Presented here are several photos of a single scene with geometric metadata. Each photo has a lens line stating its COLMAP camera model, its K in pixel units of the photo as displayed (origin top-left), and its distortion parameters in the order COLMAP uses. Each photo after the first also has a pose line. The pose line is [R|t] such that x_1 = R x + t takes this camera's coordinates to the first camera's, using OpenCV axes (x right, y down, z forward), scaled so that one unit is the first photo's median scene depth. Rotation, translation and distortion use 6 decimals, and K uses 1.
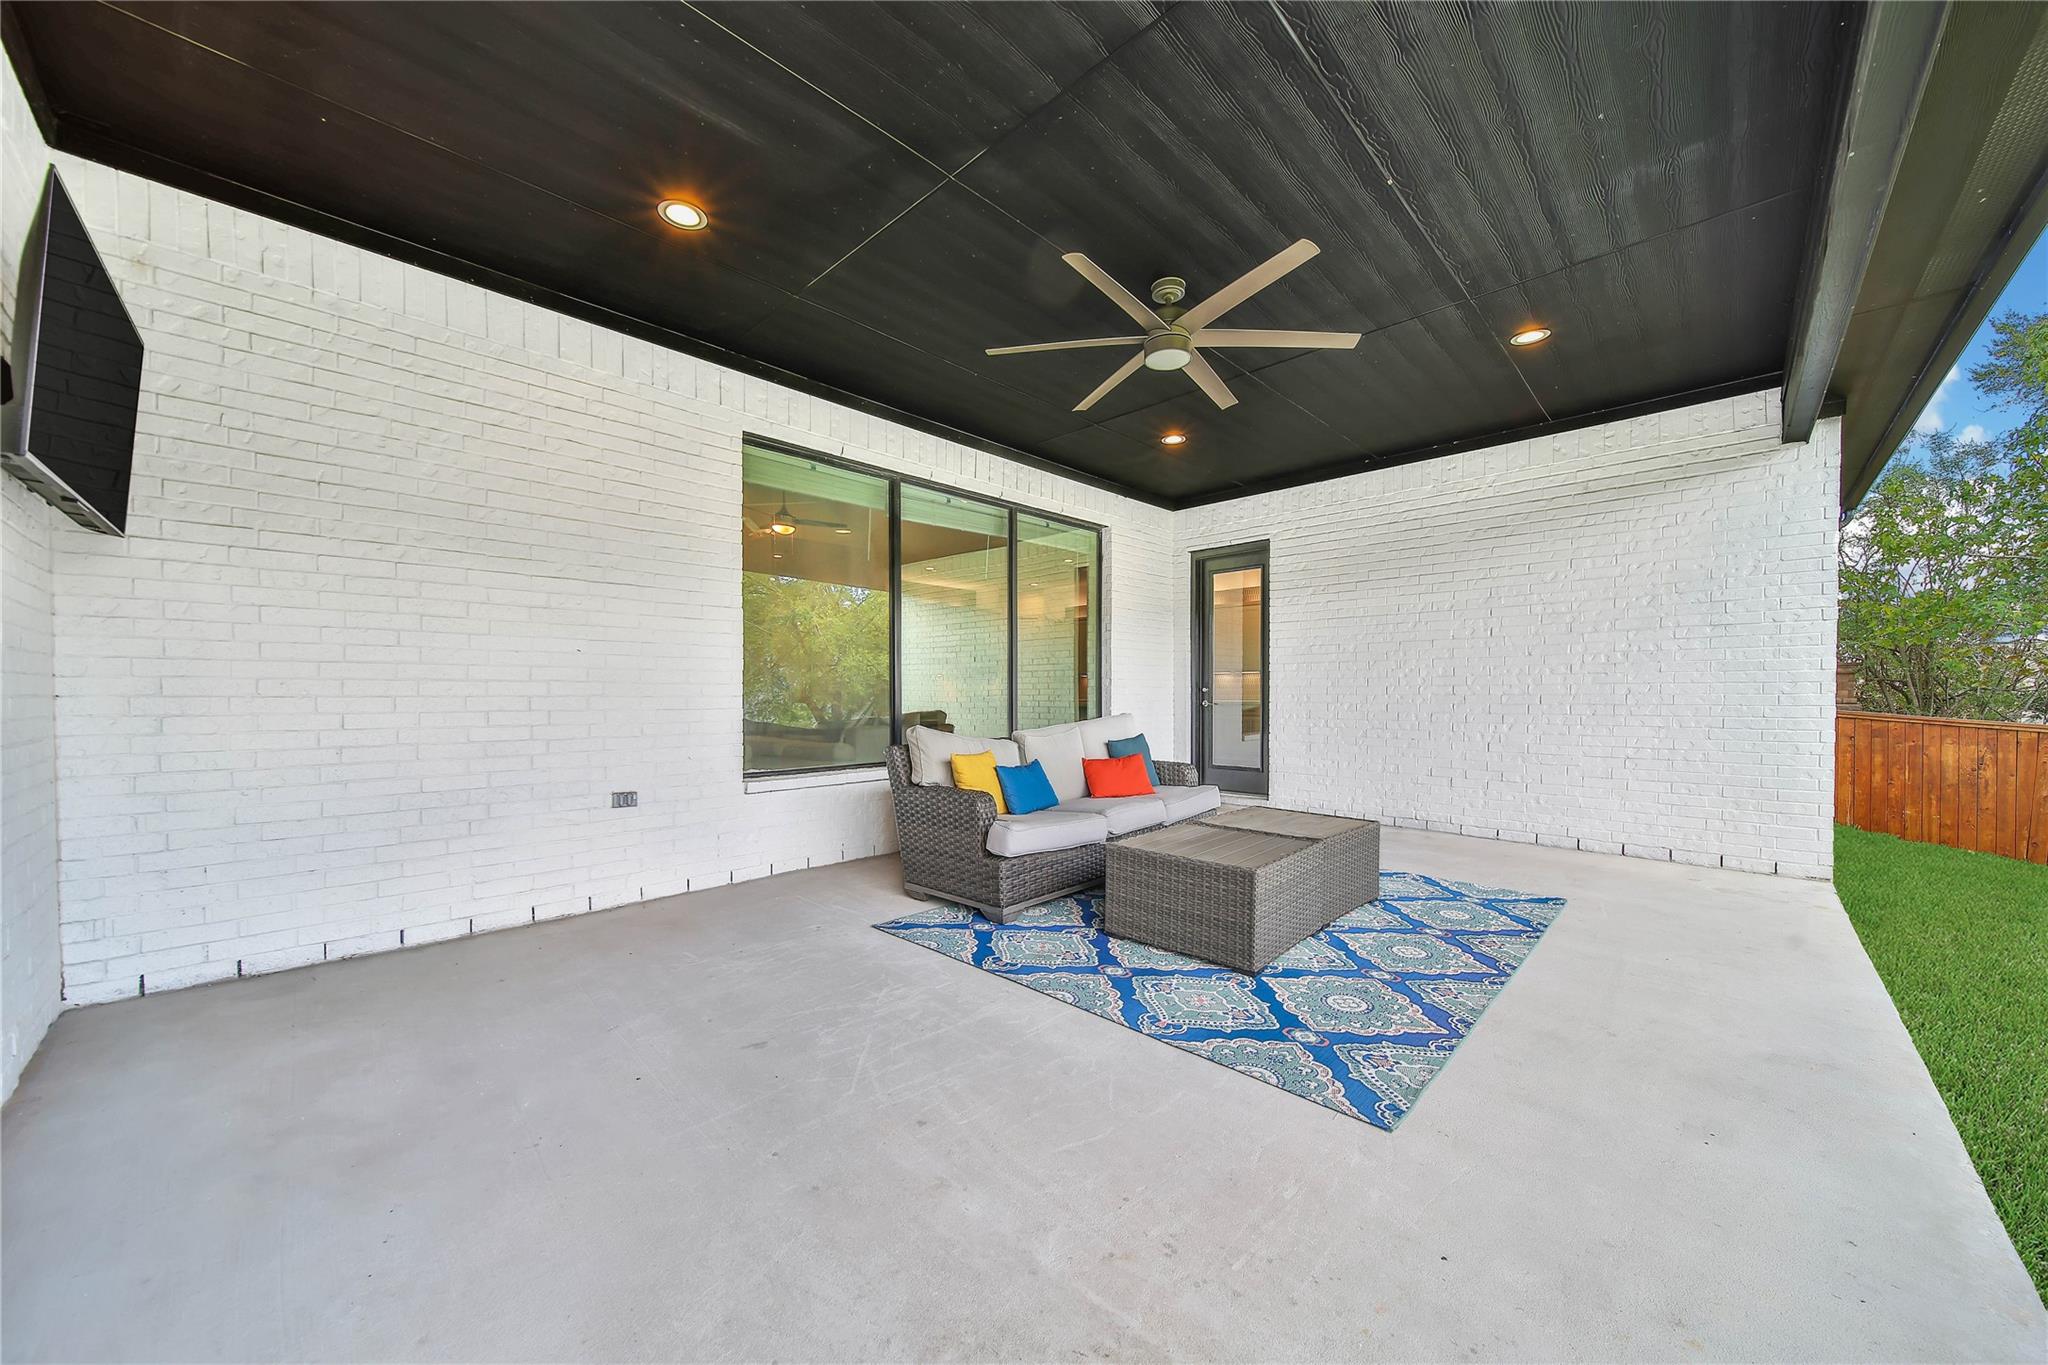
lens RADIAL K [[724.3, 0, 1012.6], [0, 724.3, 704.5], [0, 0, 1]] dist [0.000761, -0.000019]
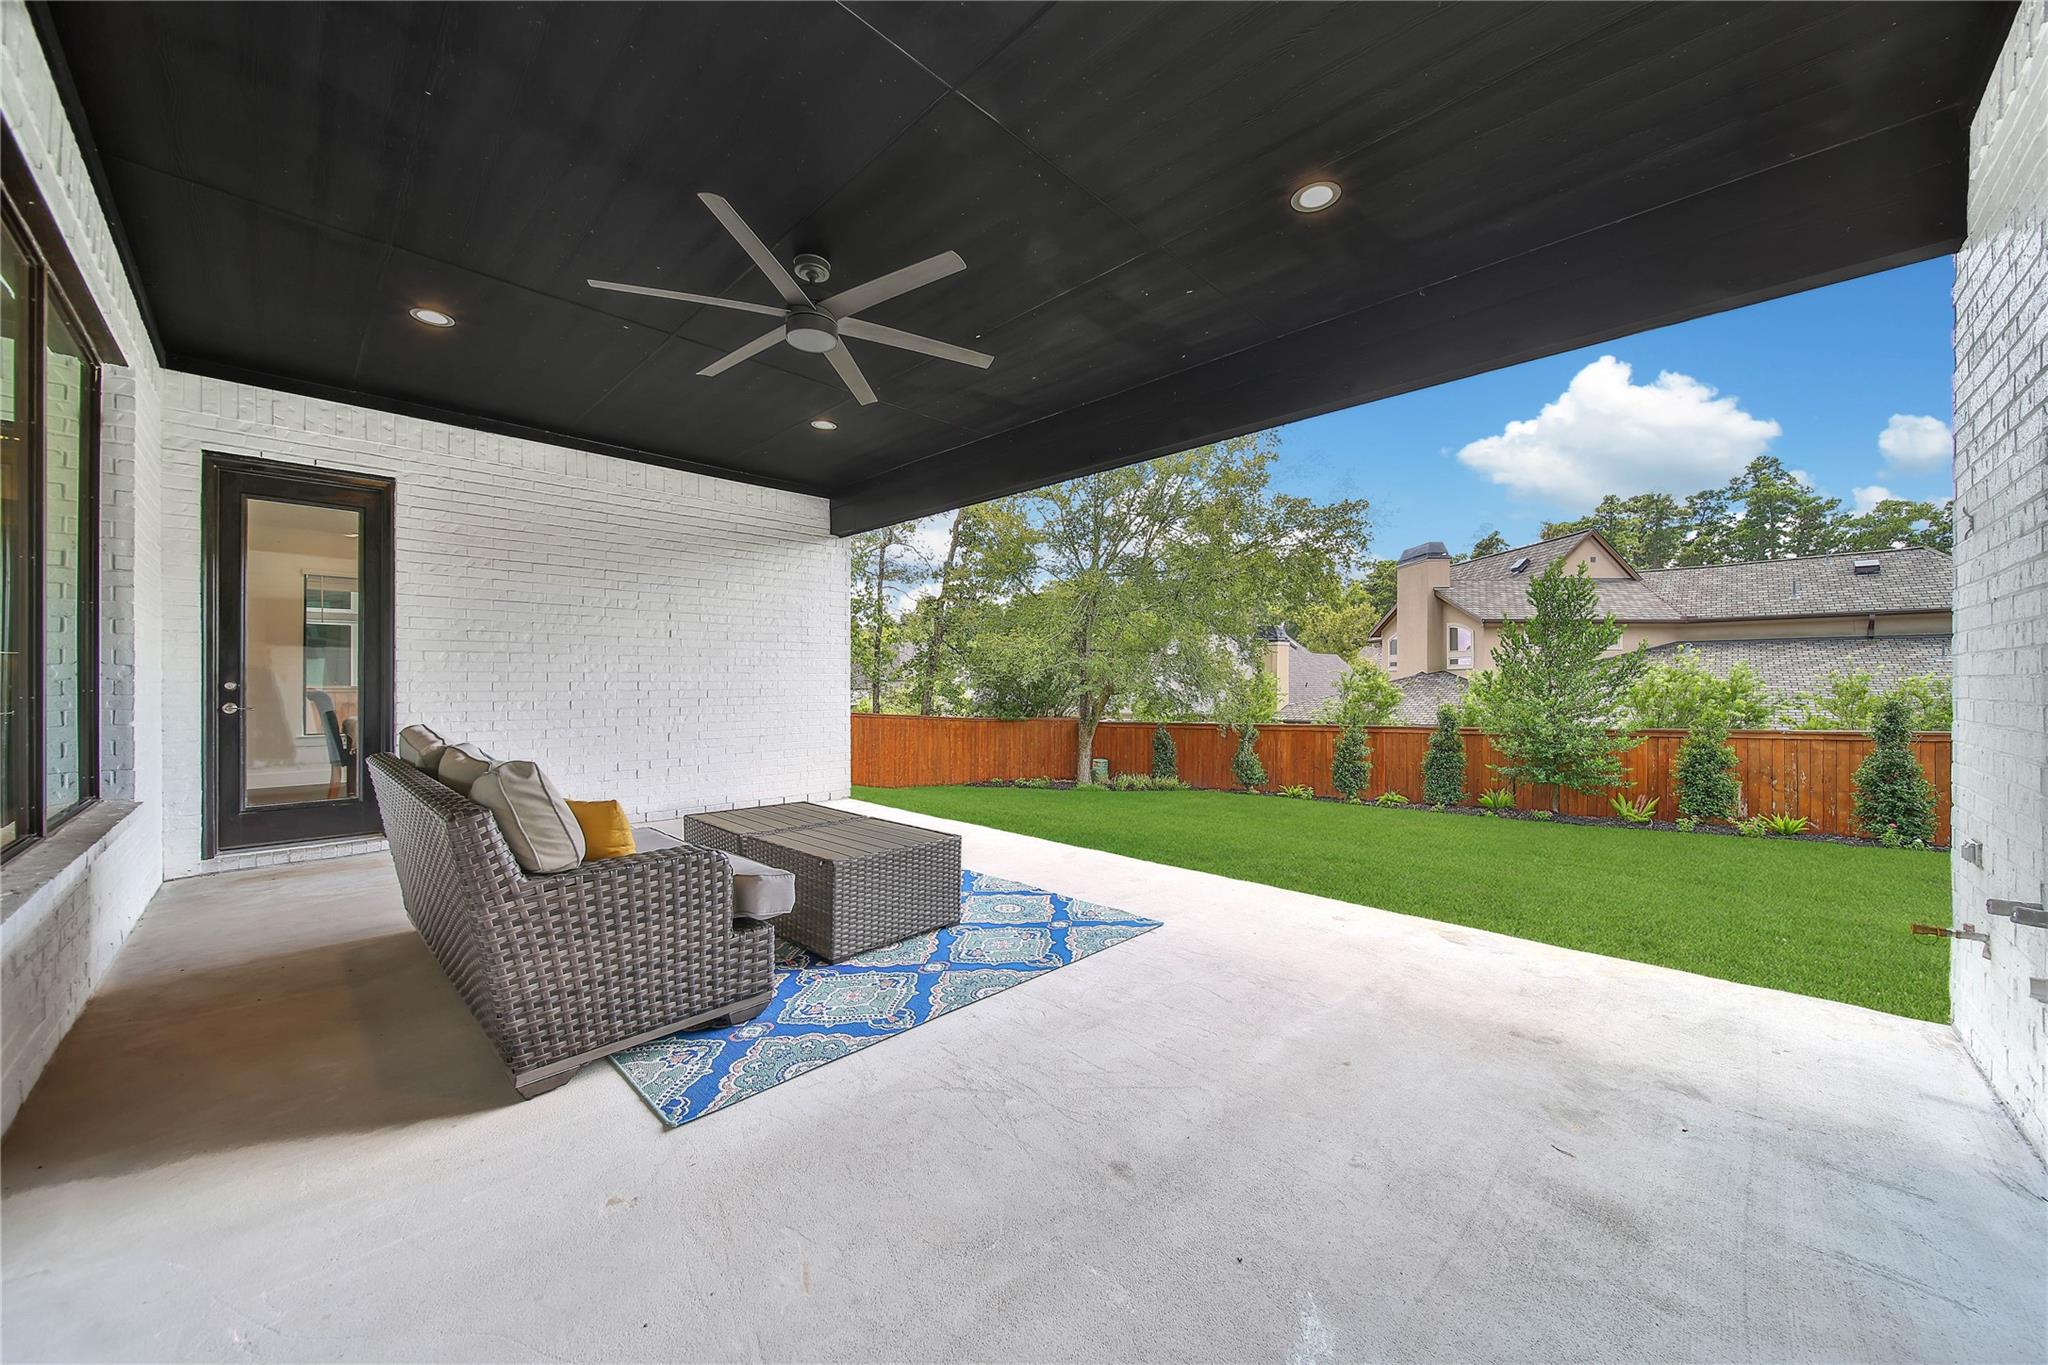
lens RADIAL K [[739.2, 0, 1024.2], [0, 739.2, 666.3], [0, 0, 1]] dist [-0.000291, -0.000237]
pose [[-0.008342, 0.024697, 0.999660, -0.757069], [0.019880, 0.999501, -0.024527, -0.017811], [-0.999768, 0.019669, -0.008829, 0.742146]]
